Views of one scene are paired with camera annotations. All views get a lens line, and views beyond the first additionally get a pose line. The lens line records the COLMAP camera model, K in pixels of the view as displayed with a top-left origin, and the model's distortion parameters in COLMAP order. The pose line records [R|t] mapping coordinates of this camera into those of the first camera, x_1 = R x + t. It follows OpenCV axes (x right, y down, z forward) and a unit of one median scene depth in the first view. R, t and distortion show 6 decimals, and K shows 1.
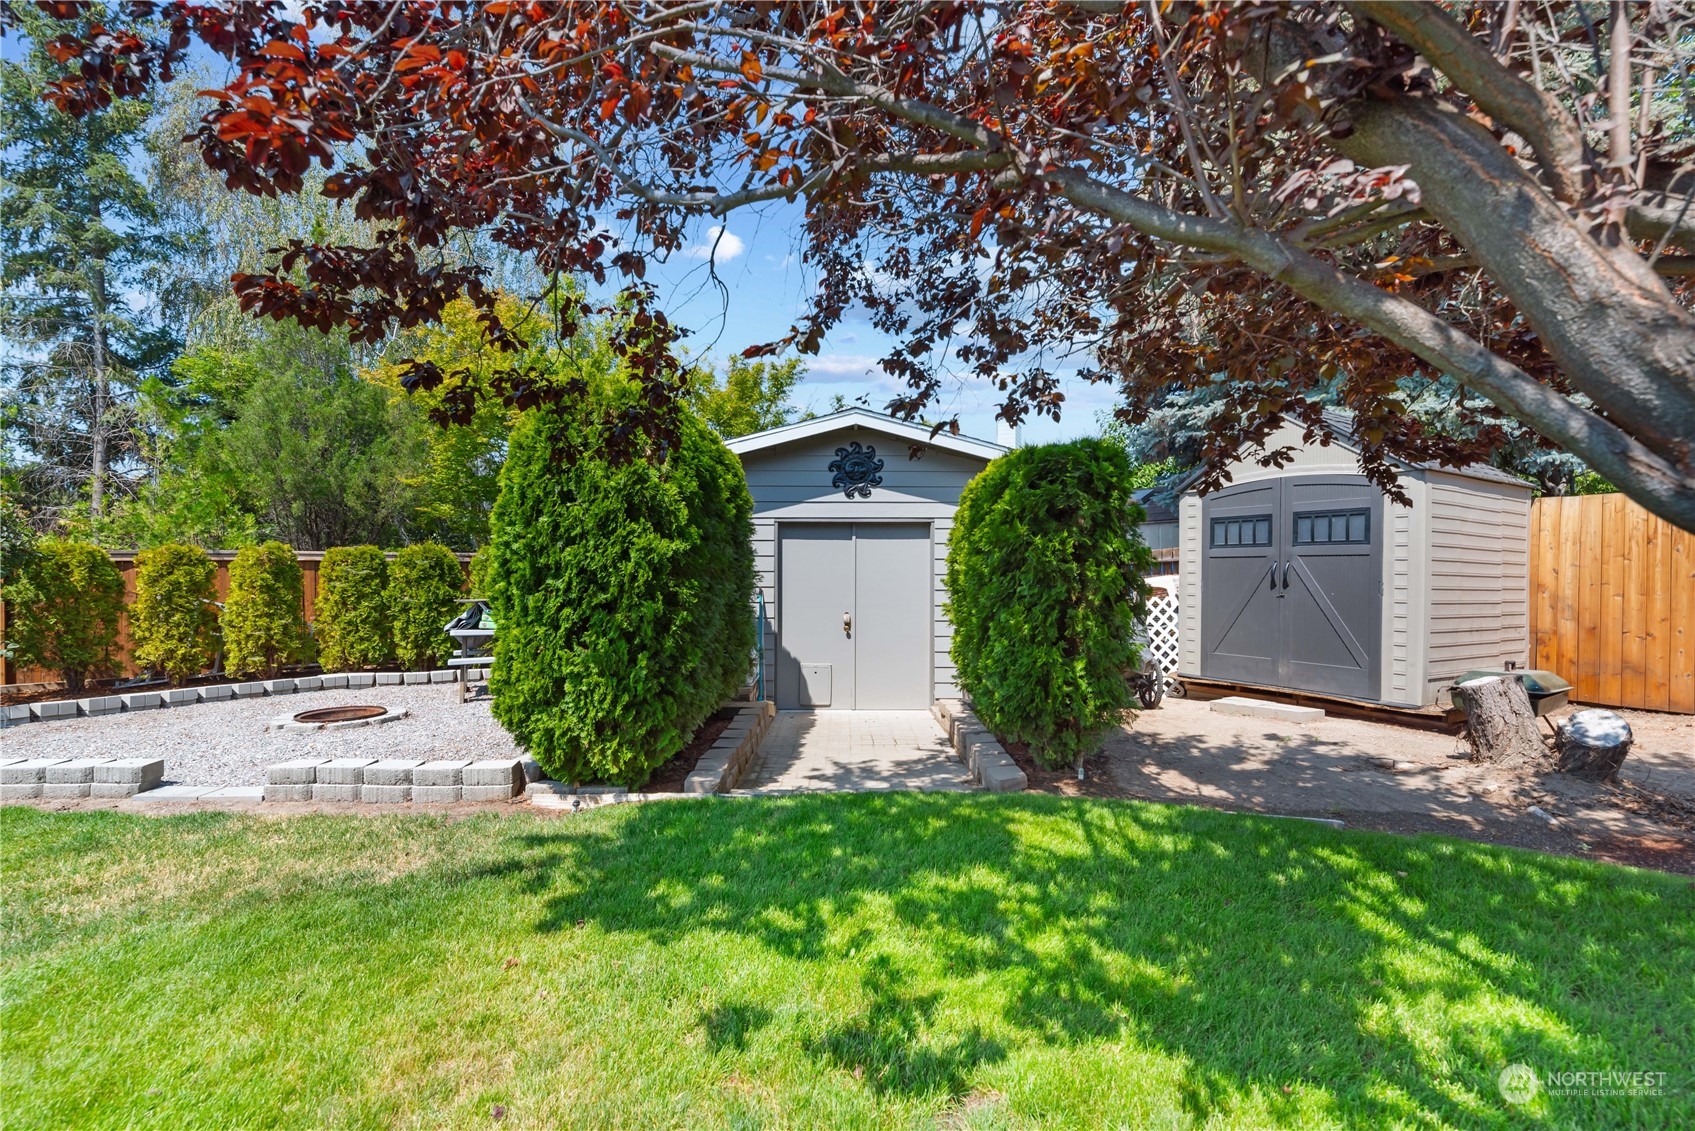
lens RADIAL K [[740.2, 0, 849.7], [0, 740.2, 575.6], [0, 0, 1]] dist [0.000205, -0.000090]
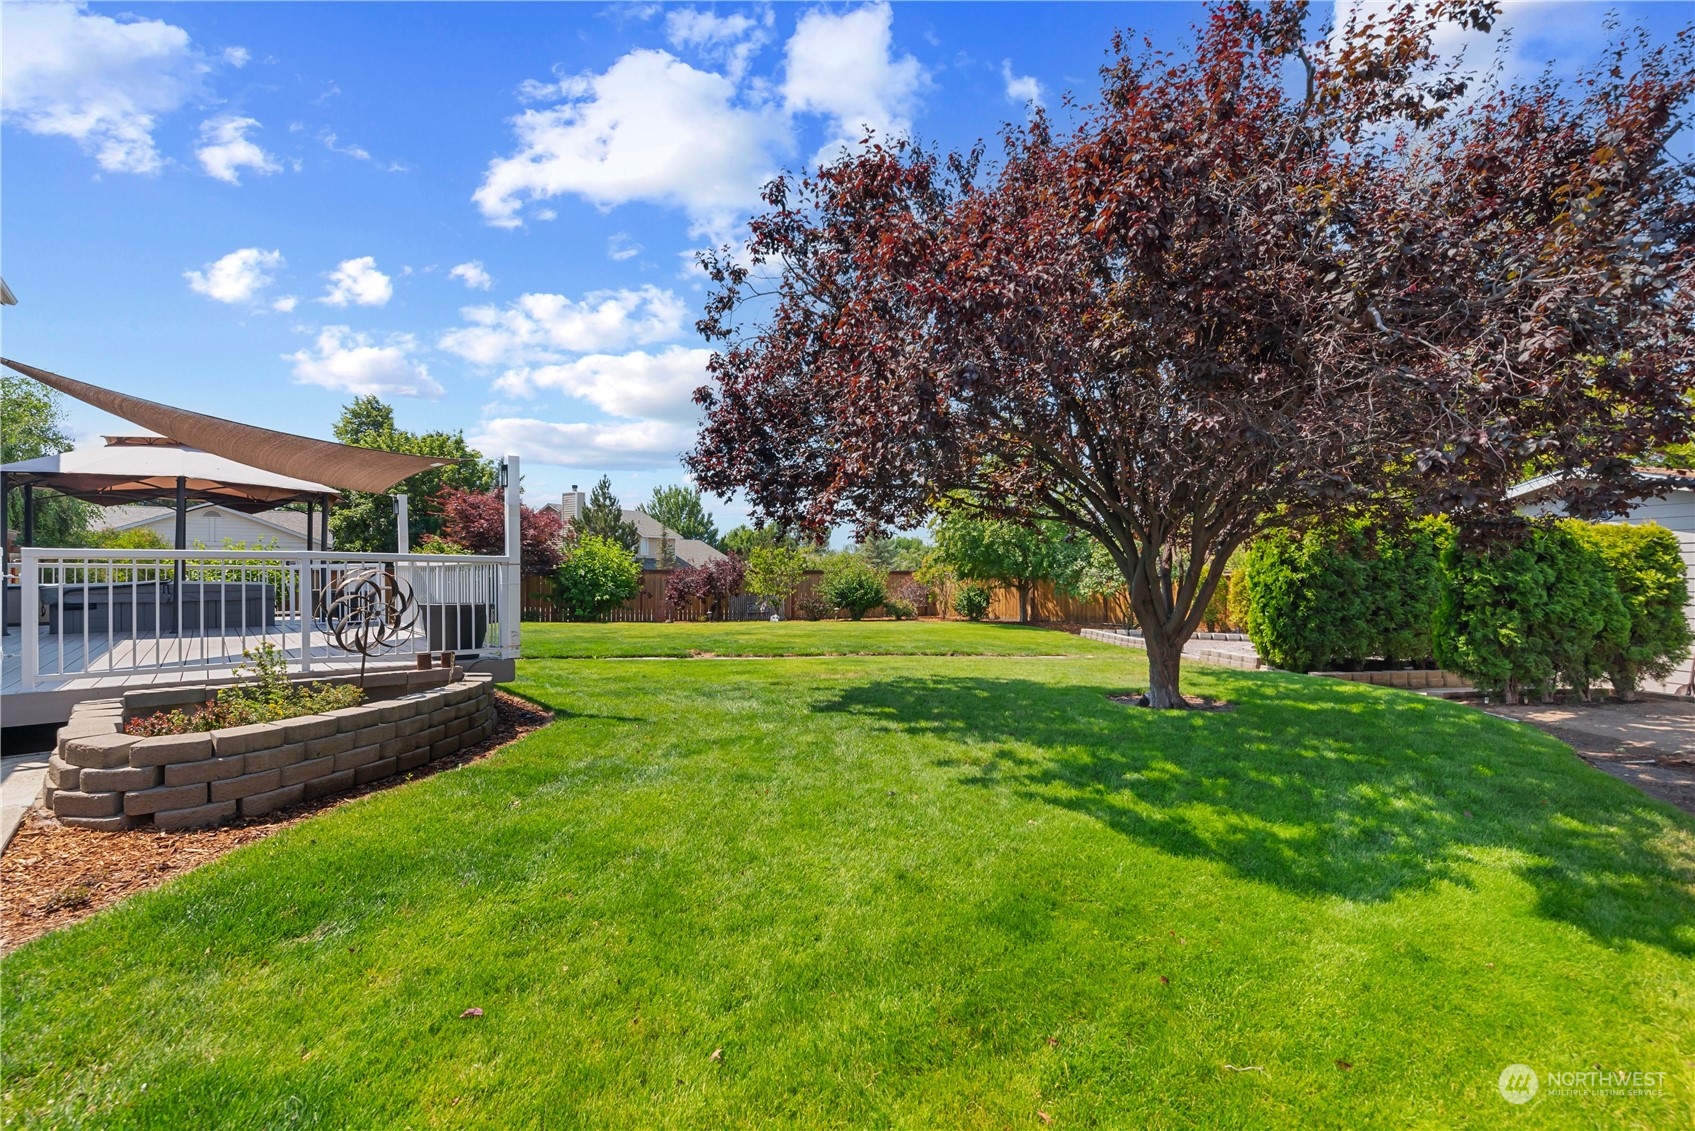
lens RADIAL K [[740.2, 0, 849.7], [0, 740.2, 575.6], [0, 0, 1]] dist [0.000205, -0.000090]
pose [[0.125529, 0.003575, -0.992084, 2.065344], [-0.008388, 0.999962, 0.002542, -0.032279], [0.992055, 0.008003, 0.125554, -0.829518]]
